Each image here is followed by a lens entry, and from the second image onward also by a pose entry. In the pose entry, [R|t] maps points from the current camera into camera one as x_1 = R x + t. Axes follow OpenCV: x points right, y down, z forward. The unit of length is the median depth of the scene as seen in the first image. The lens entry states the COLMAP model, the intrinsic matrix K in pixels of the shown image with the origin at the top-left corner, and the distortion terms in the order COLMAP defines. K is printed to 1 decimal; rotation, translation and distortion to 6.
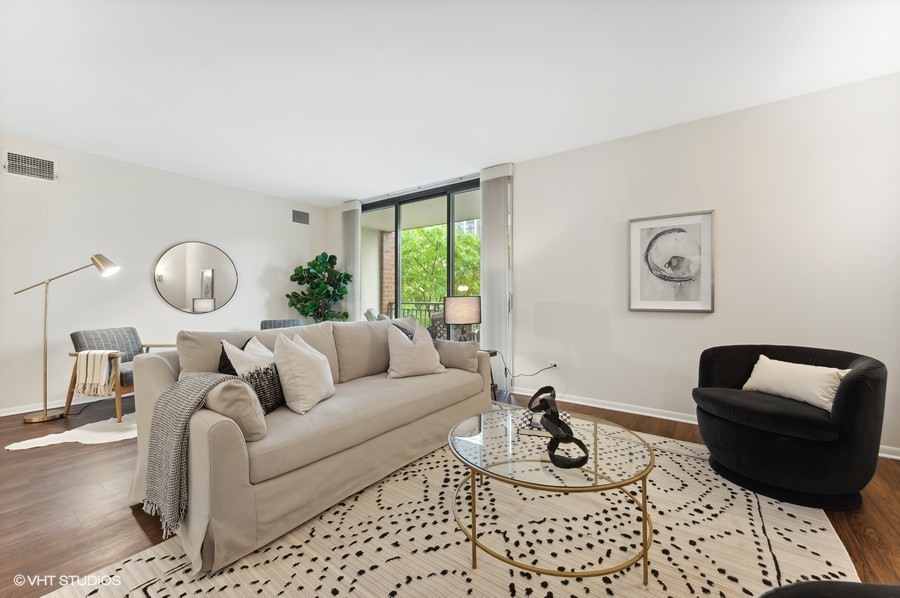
lens RADIAL K [[362.6, 0, 448.3], [0, 362.6, 300.0], [0, 0, 1]] dist [-0.001297, -0.000245]
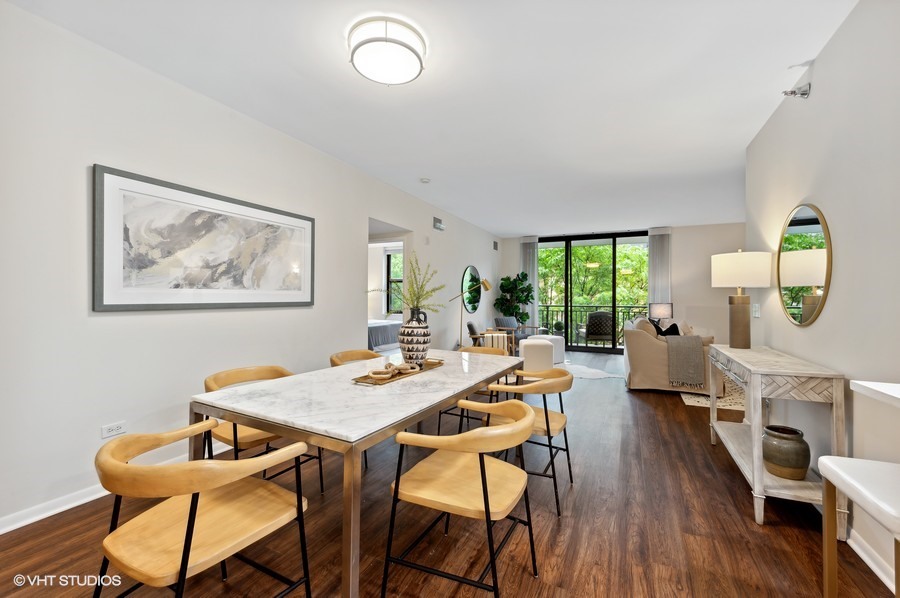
lens RADIAL K [[364.4, 0, 451.6], [0, 364.4, 299.1], [0, 0, 1]] dist [-0.000294, -0.000055]
pose [[0.983246, 0.004021, 0.182238, -1.469027], [-0.004532, 0.999987, 0.002388, -0.036891], [-0.182226, -0.003173, 0.983252, -0.660181]]
